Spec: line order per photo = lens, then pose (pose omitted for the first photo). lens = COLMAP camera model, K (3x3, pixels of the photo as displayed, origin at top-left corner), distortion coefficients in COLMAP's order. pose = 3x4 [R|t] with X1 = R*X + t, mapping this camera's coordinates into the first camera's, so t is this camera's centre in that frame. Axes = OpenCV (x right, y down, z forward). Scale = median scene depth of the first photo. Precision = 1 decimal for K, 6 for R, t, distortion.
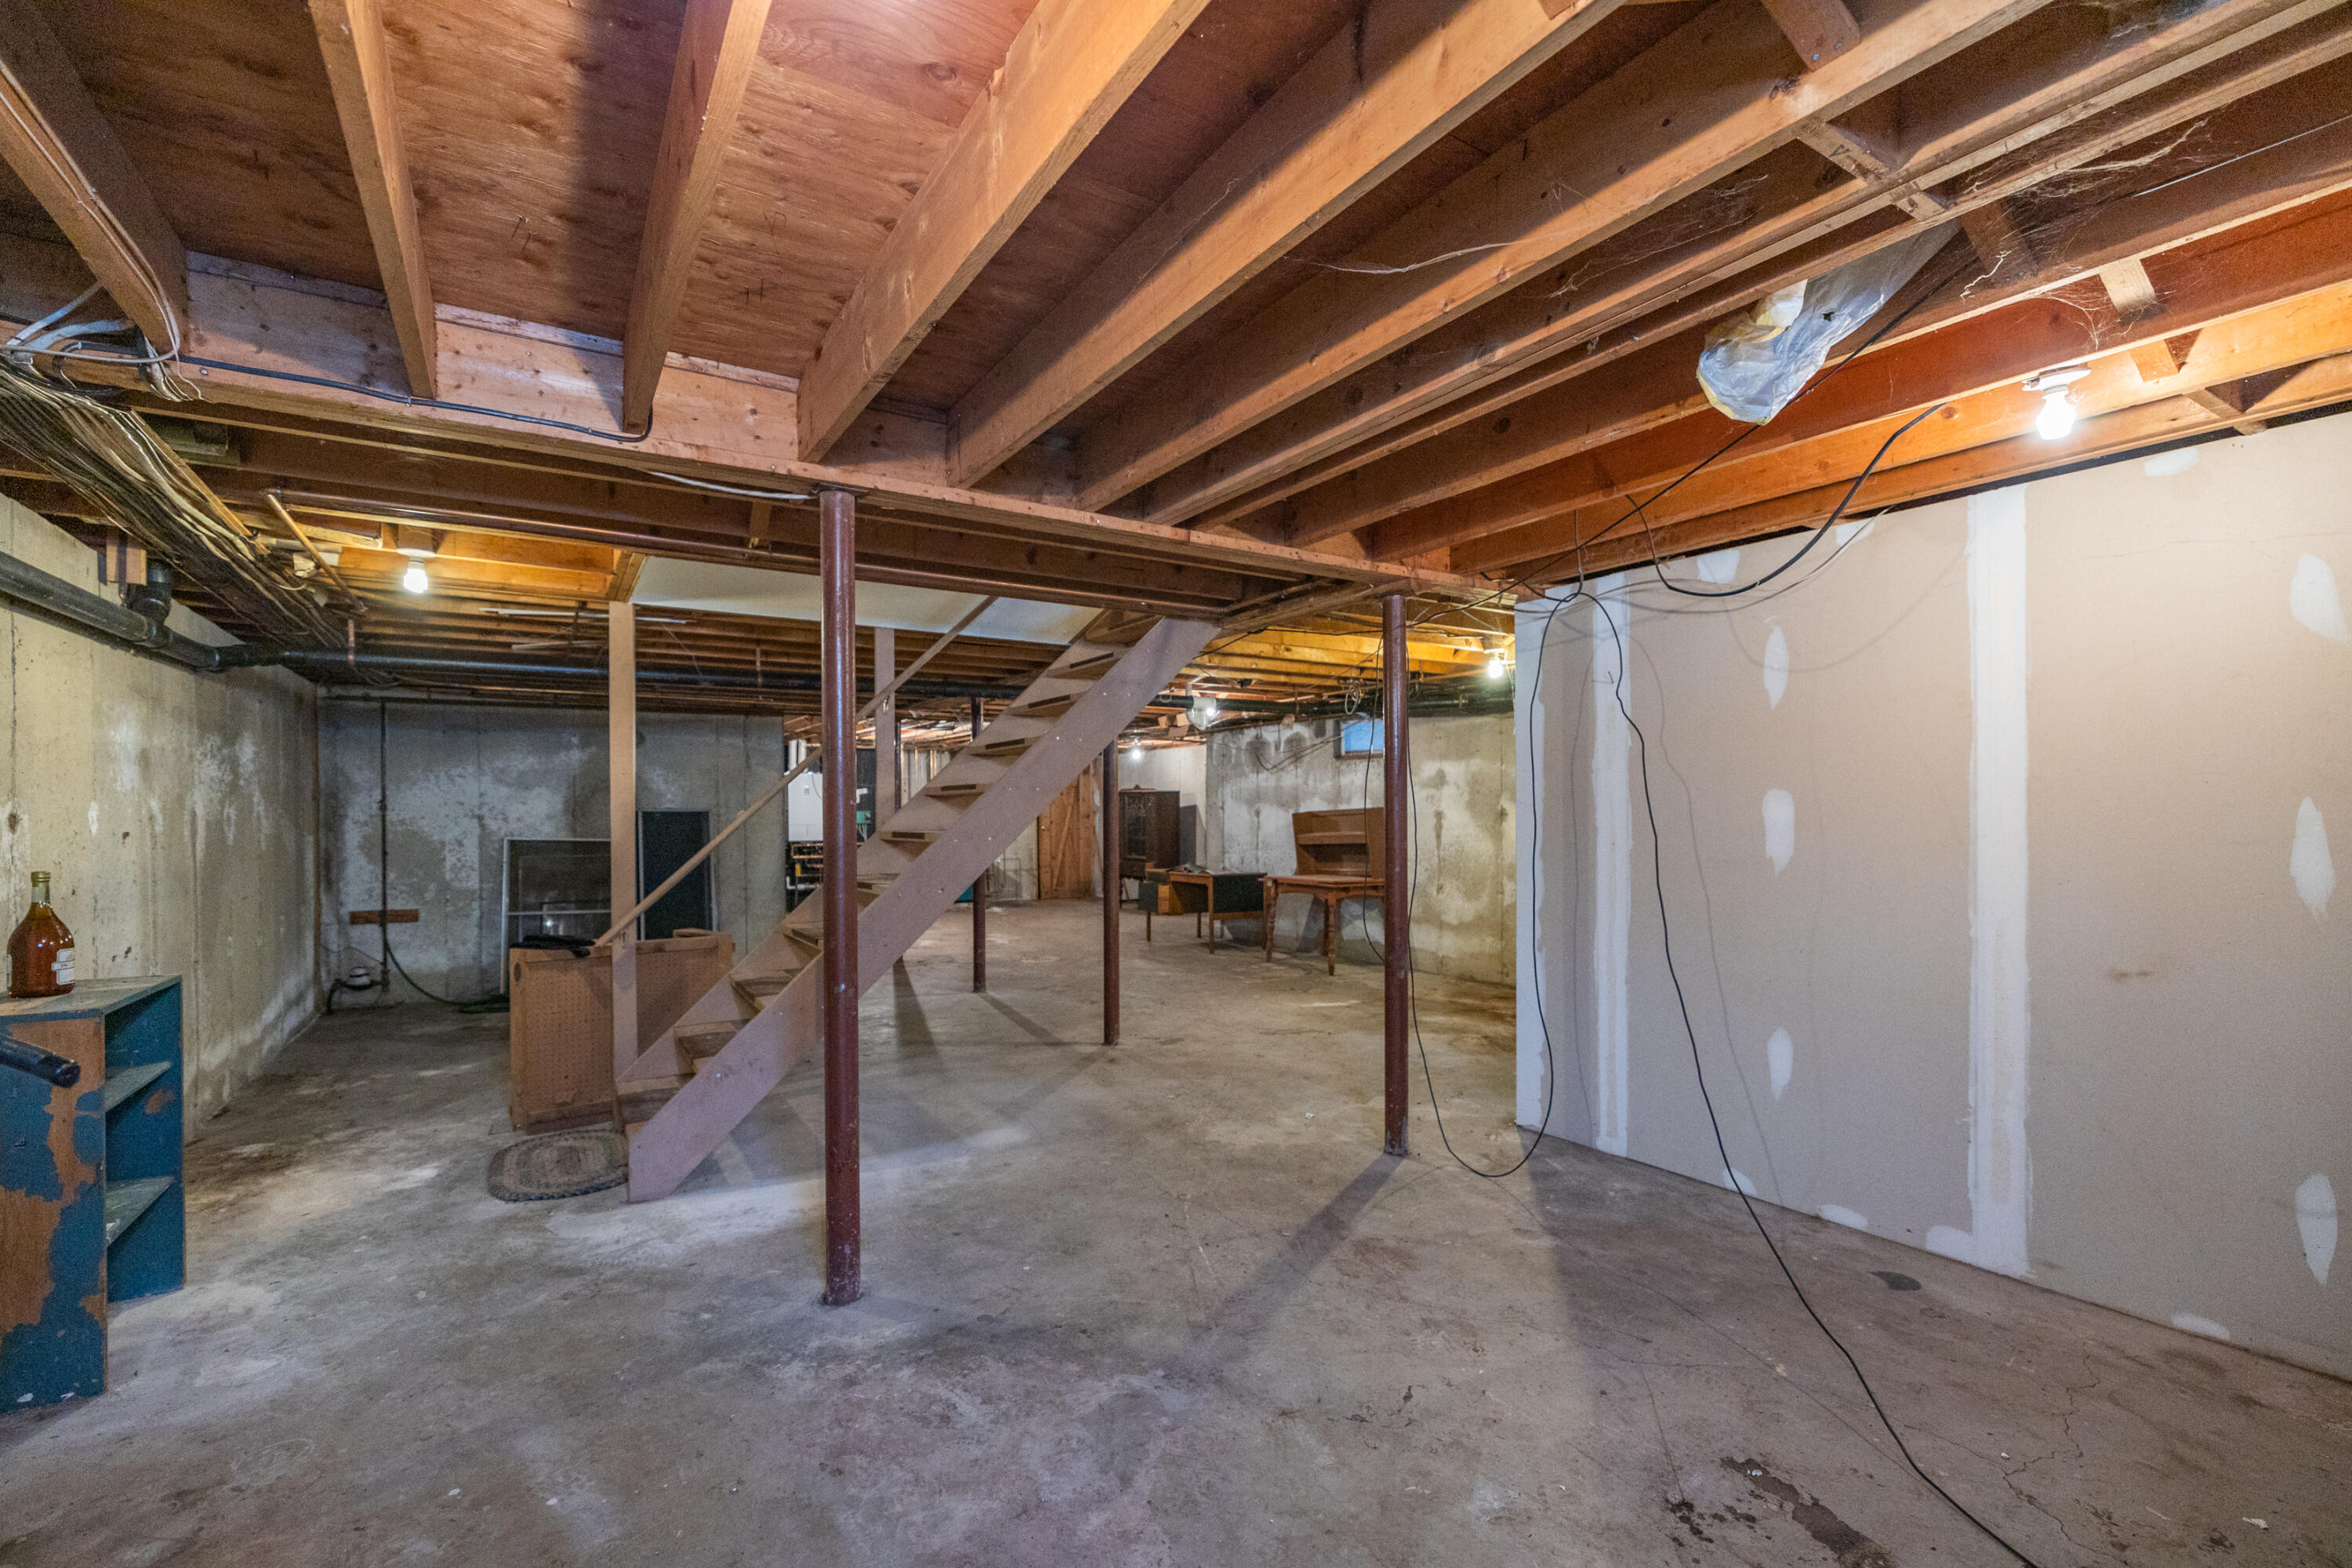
lens RADIAL K [[1011.9, 0, 1173.0], [0, 1011.9, 798.5], [0, 0, 1]] dist [-0.002965, -0.000148]
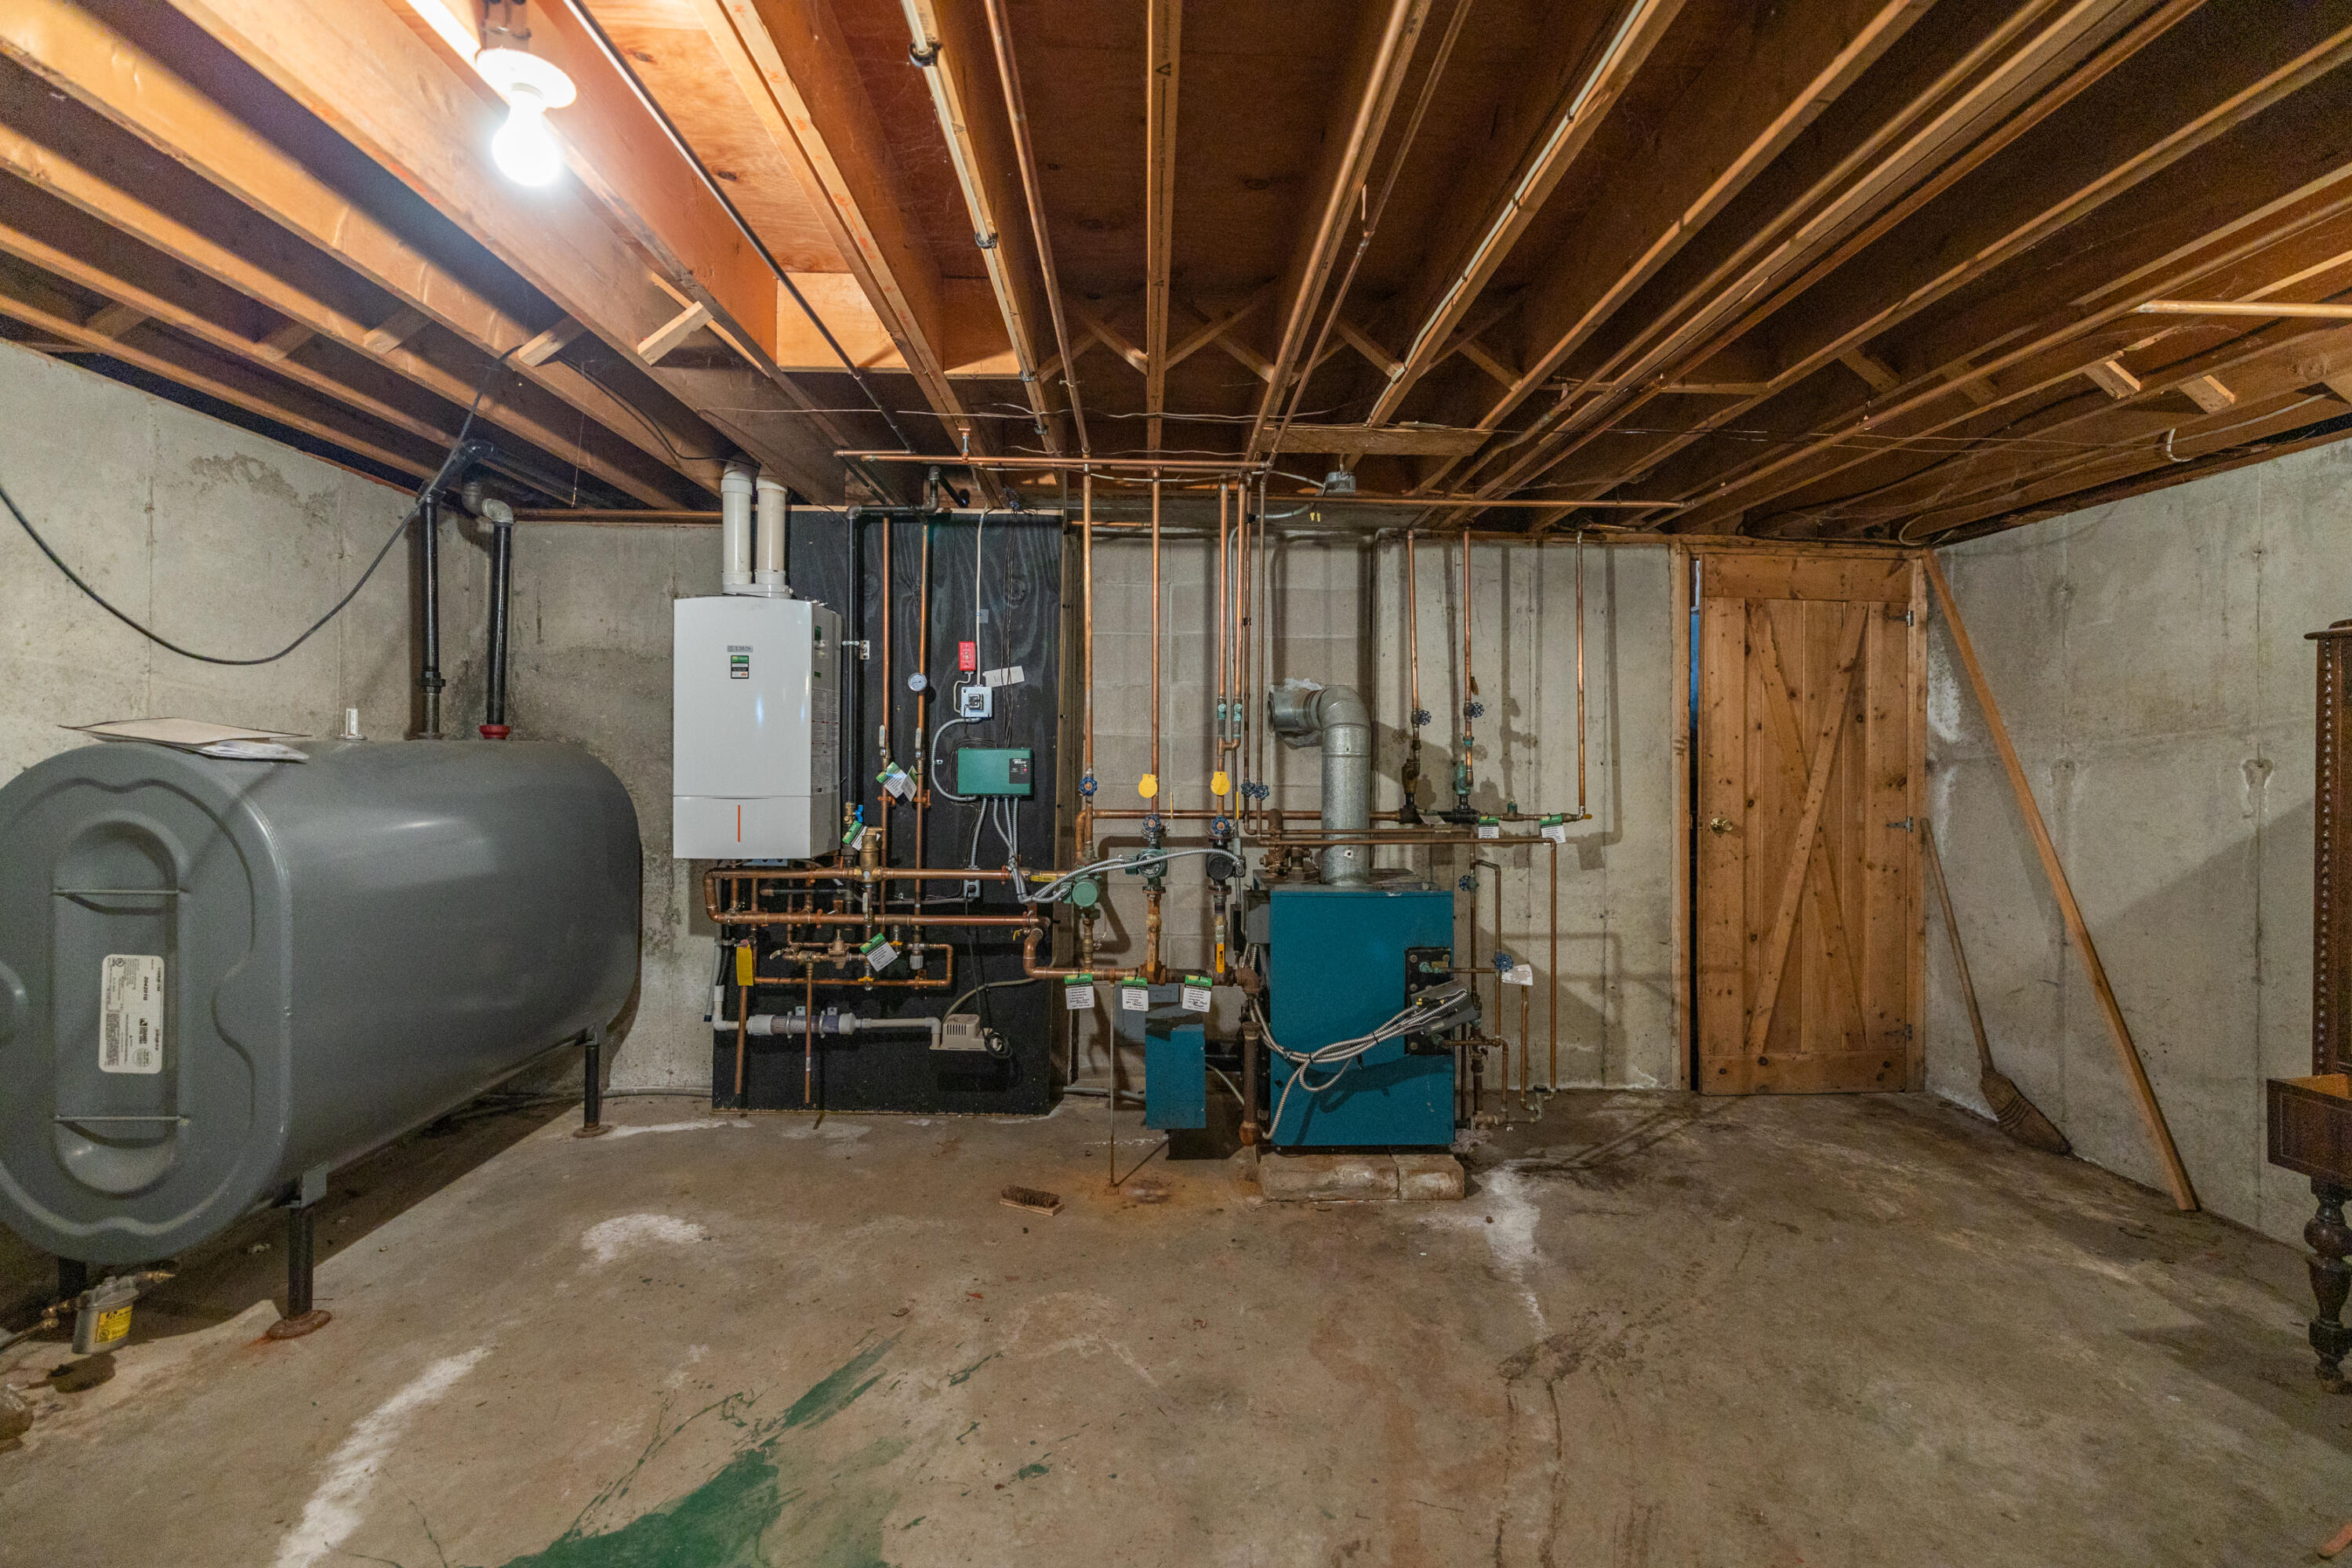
lens RADIAL K [[1011.9, 0, 1174.5], [0, 1011.9, 770.6], [0, 0, 1]] dist [-0.002965, -0.000148]
pose [[0.858378, 0.006670, -0.512974, -0.114553], [-0.004076, 0.999973, 0.006181, 0.014674], [0.513001, -0.003215, 0.858382, 0.708234]]
